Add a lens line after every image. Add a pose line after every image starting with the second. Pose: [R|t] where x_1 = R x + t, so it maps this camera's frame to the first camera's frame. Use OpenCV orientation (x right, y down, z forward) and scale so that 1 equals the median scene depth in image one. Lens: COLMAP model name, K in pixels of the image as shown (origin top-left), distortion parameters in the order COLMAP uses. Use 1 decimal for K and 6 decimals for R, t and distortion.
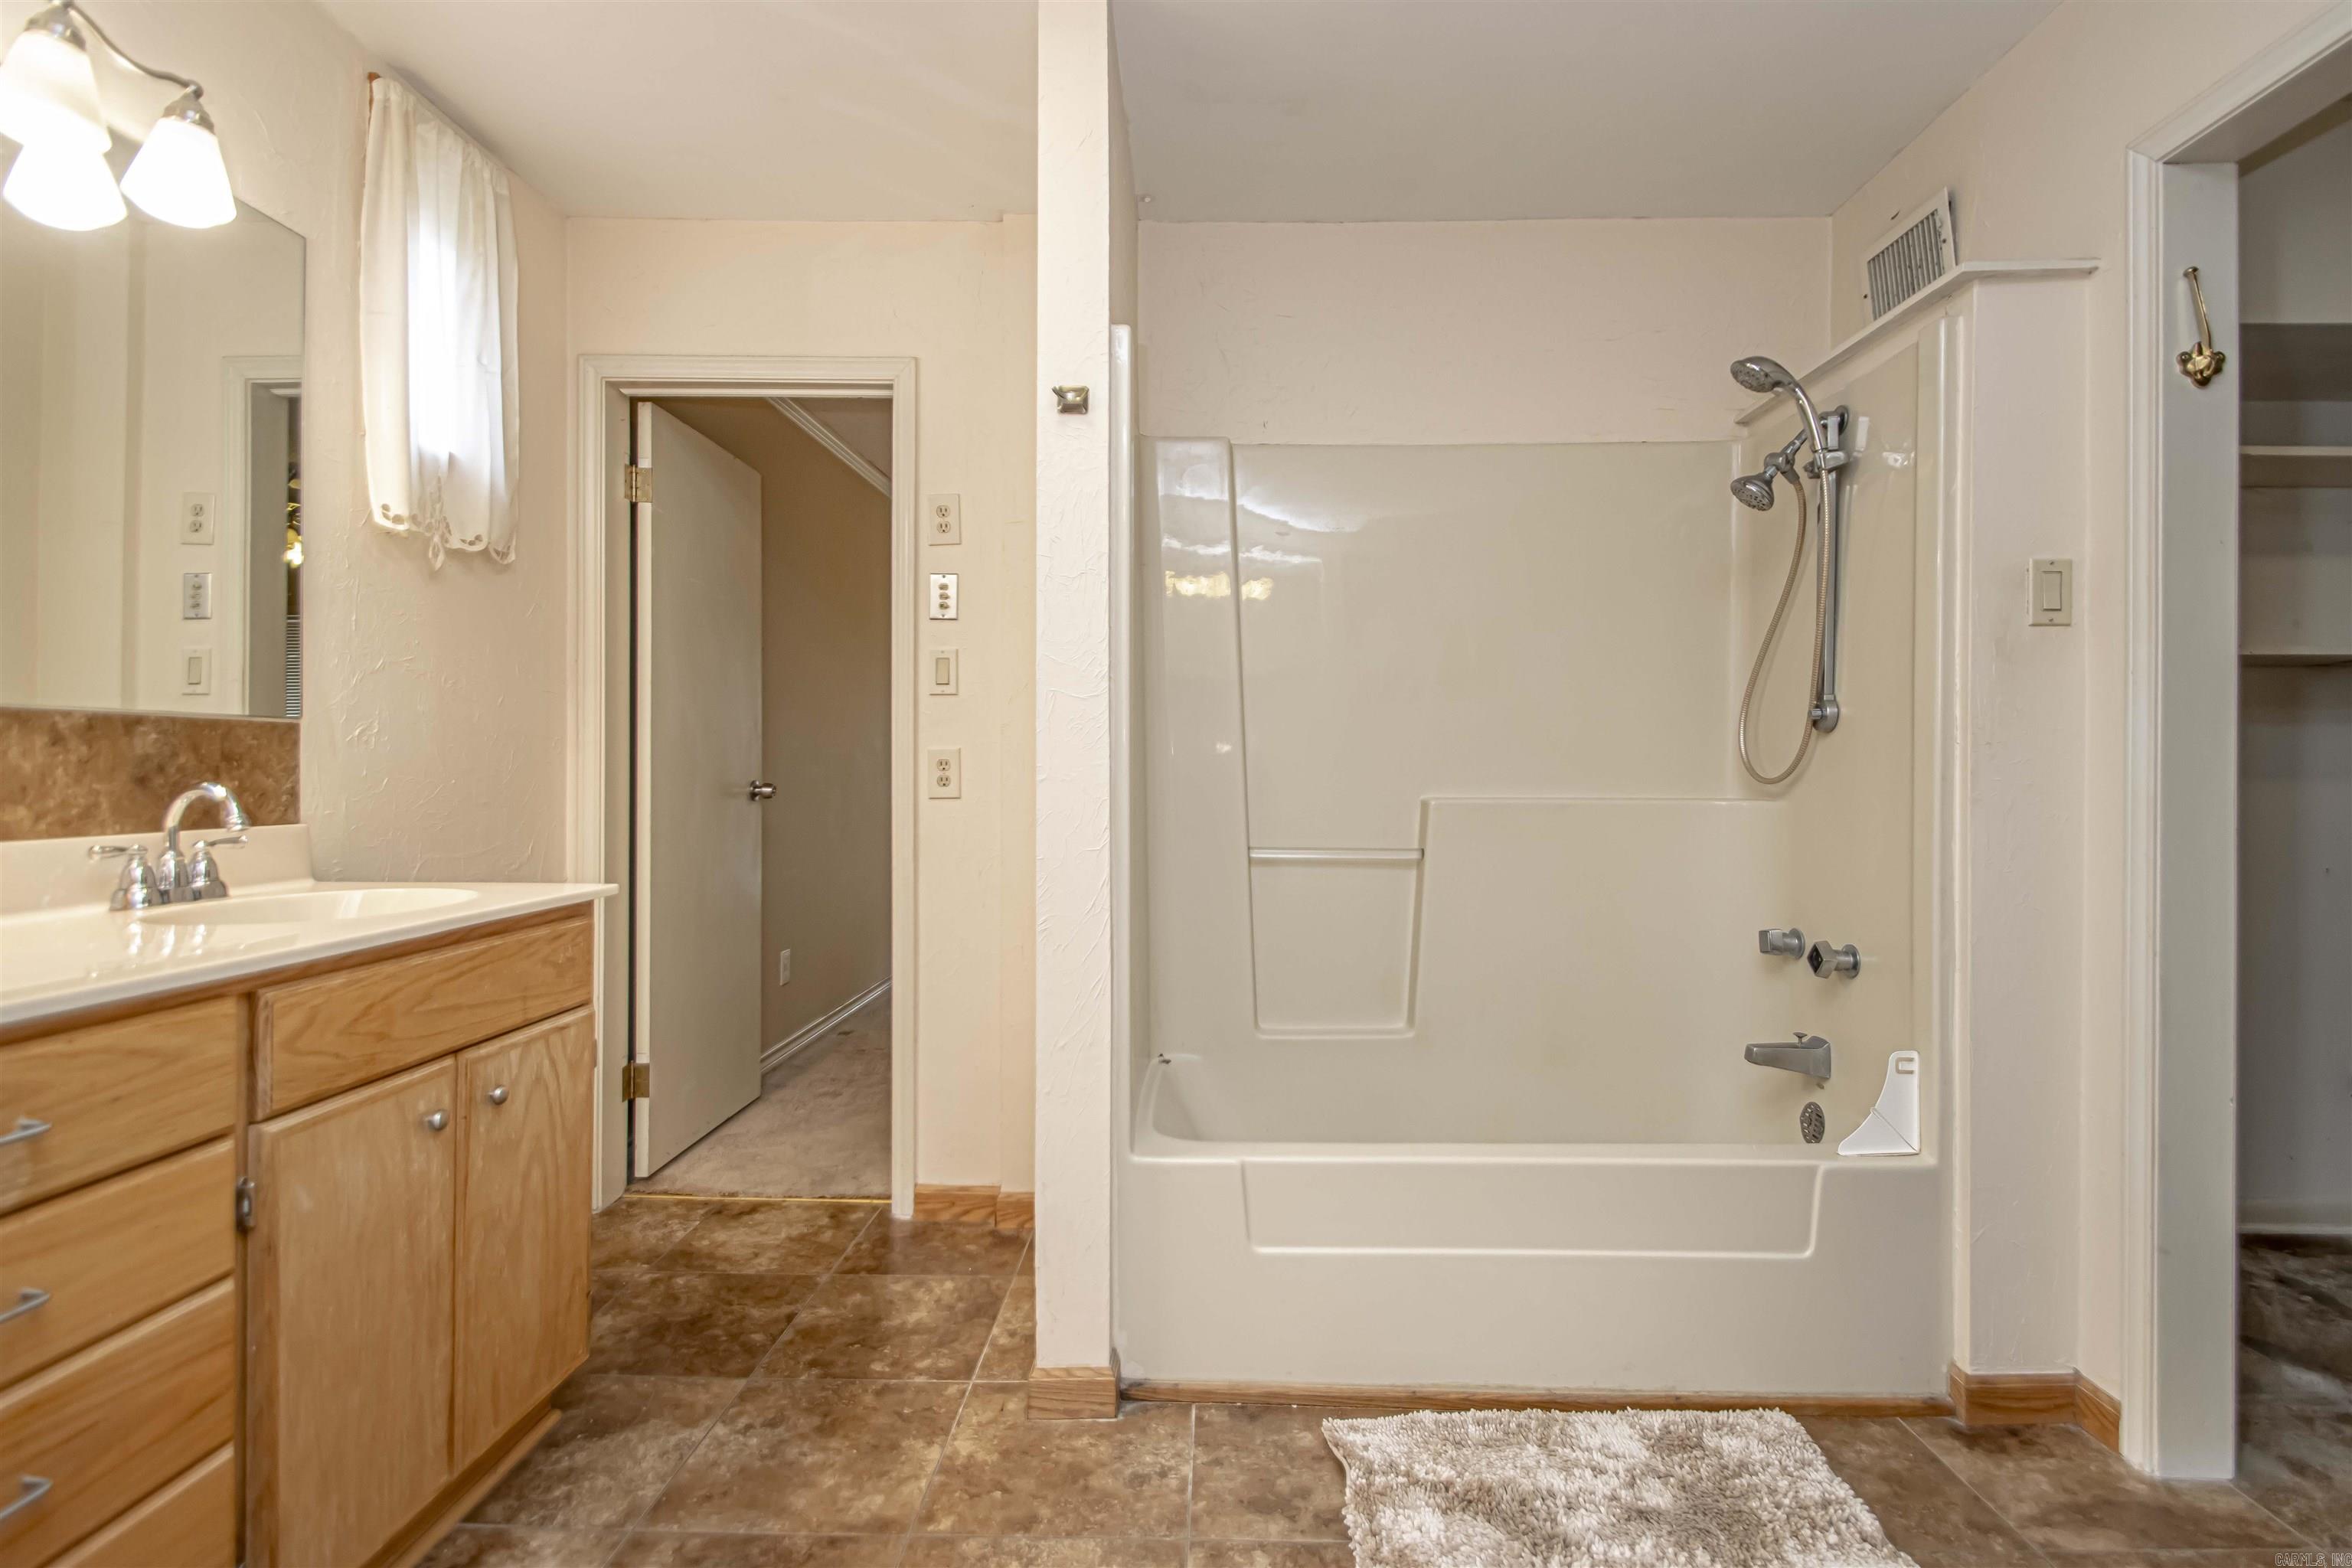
lens RADIAL K [[1131.4, 0, 1178.5], [0, 1131.4, 771.2], [0, 0, 1]] dist [0.027428, -0.017991]
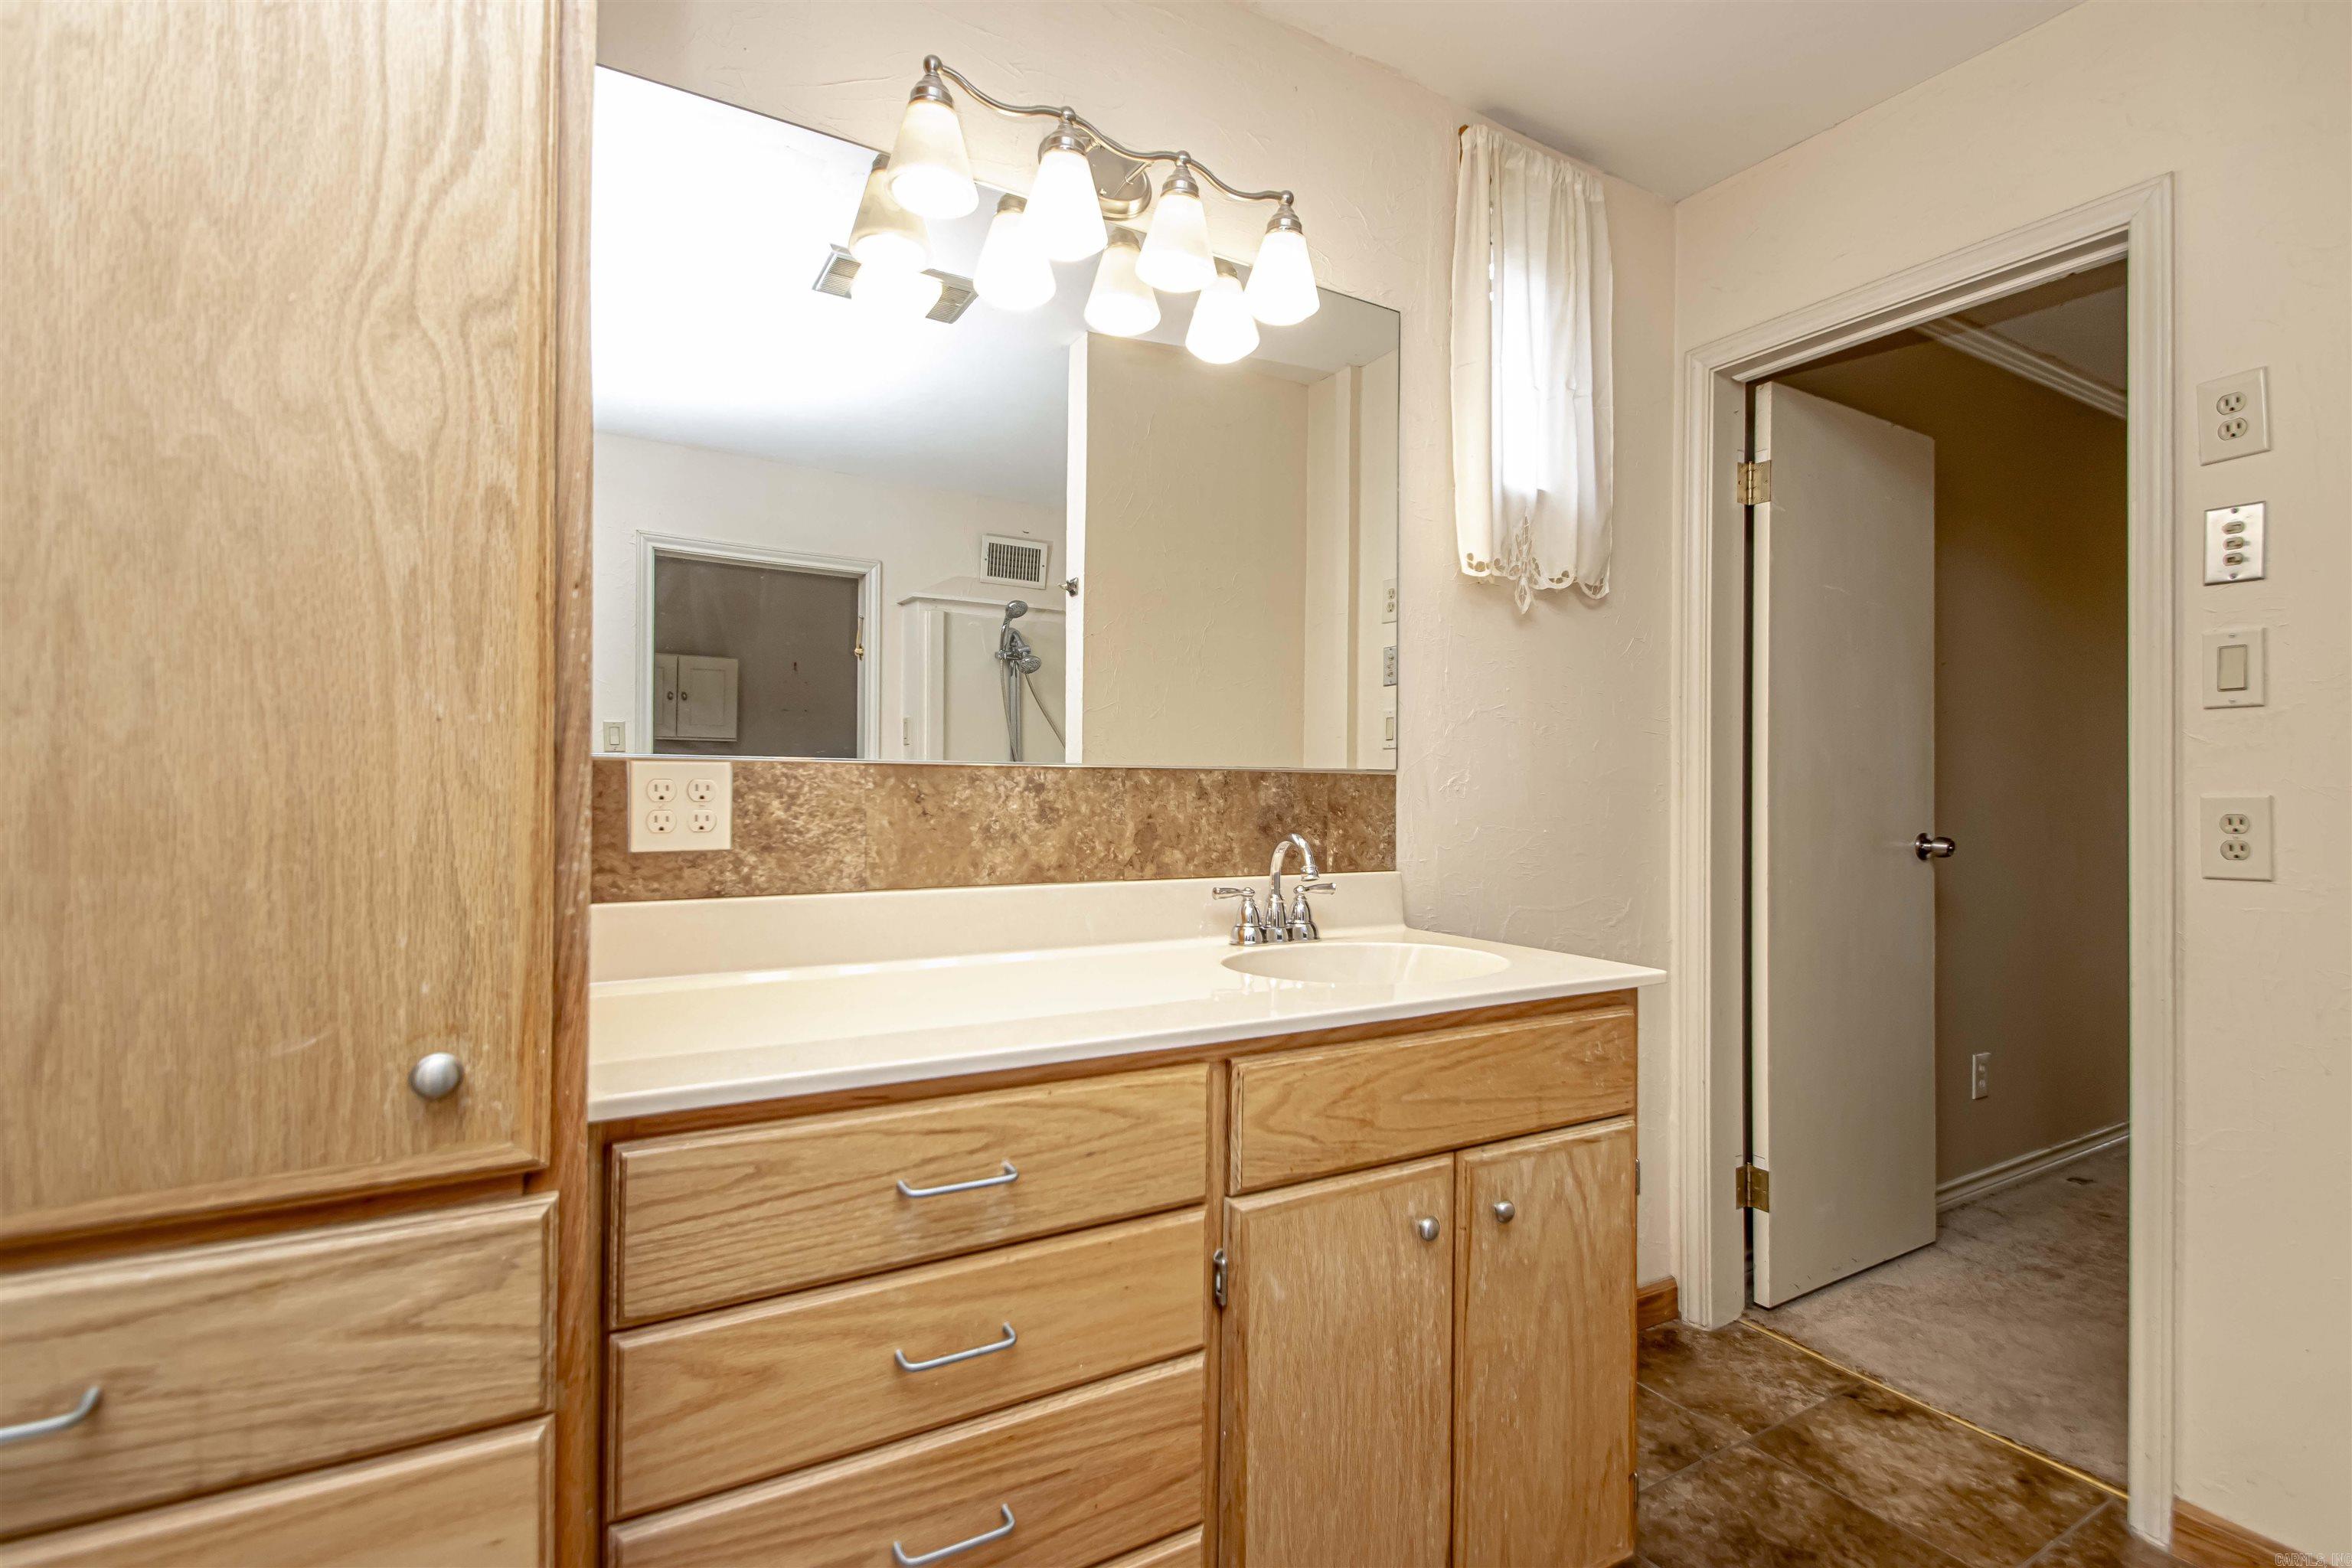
lens RADIAL K [[1131.4, 0, 1152.9], [0, 1131.4, 788.2], [0, 0, 1]] dist [0.027428, -0.017991]
pose [[0.551897, -0.006397, -0.833888, -0.023653], [-0.008396, 0.999877, -0.013227, -0.013932], [0.833870, 0.014302, 0.551775, 0.238473]]
